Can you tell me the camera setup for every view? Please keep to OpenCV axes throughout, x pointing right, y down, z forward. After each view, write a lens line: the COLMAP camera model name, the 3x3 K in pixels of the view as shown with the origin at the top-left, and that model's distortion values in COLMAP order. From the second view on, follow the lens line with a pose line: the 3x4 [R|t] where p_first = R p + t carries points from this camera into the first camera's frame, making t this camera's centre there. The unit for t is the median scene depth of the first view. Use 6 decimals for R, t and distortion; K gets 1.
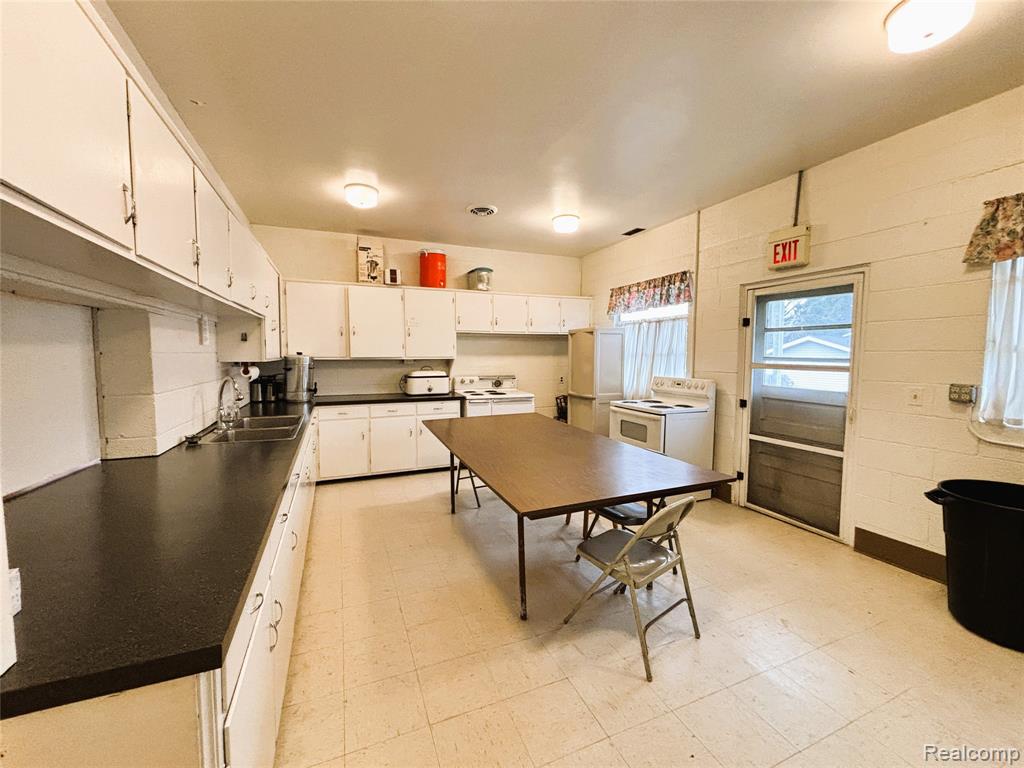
lens RADIAL K [[409.4, 0, 506.4], [0, 409.4, 385.0], [0, 0, 1]] dist [-0.001173, 0.000264]
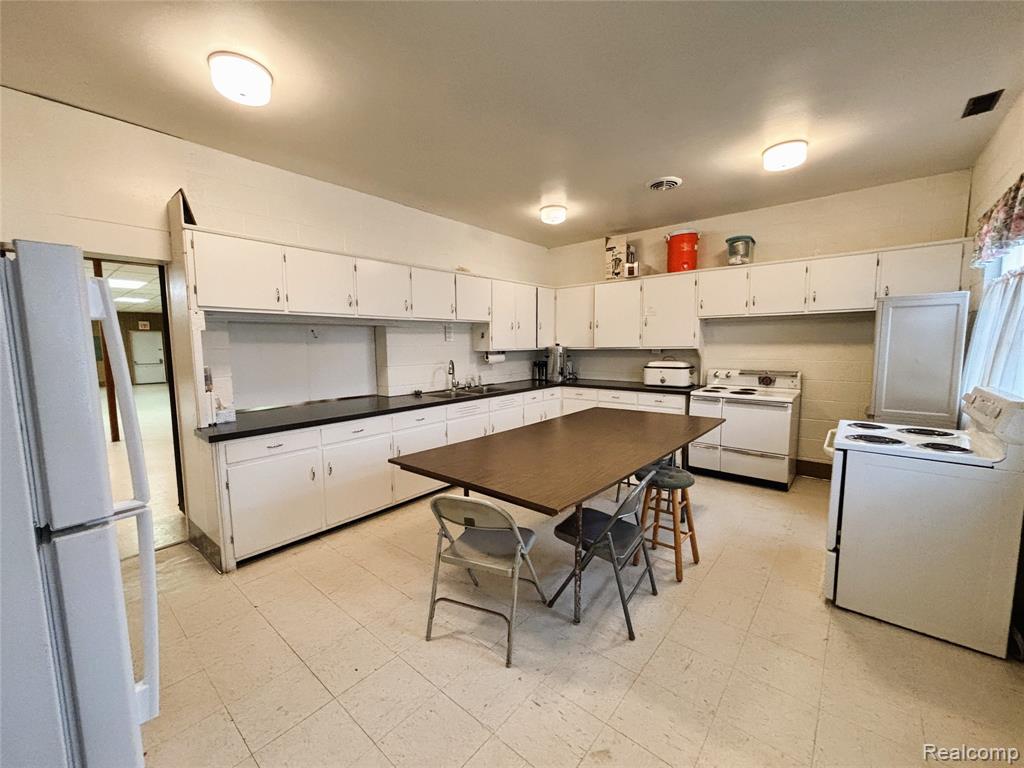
lens RADIAL K [[409.4, 0, 506.6], [0, 409.4, 383.3], [0, 0, 1]] dist [-0.001173, 0.000264]
pose [[0.460144, 0.079194, -0.884305, 0.521603], [-0.055186, 0.996639, 0.060538, -0.022404], [0.886128, 0.020945, 0.462968, 0.243886]]
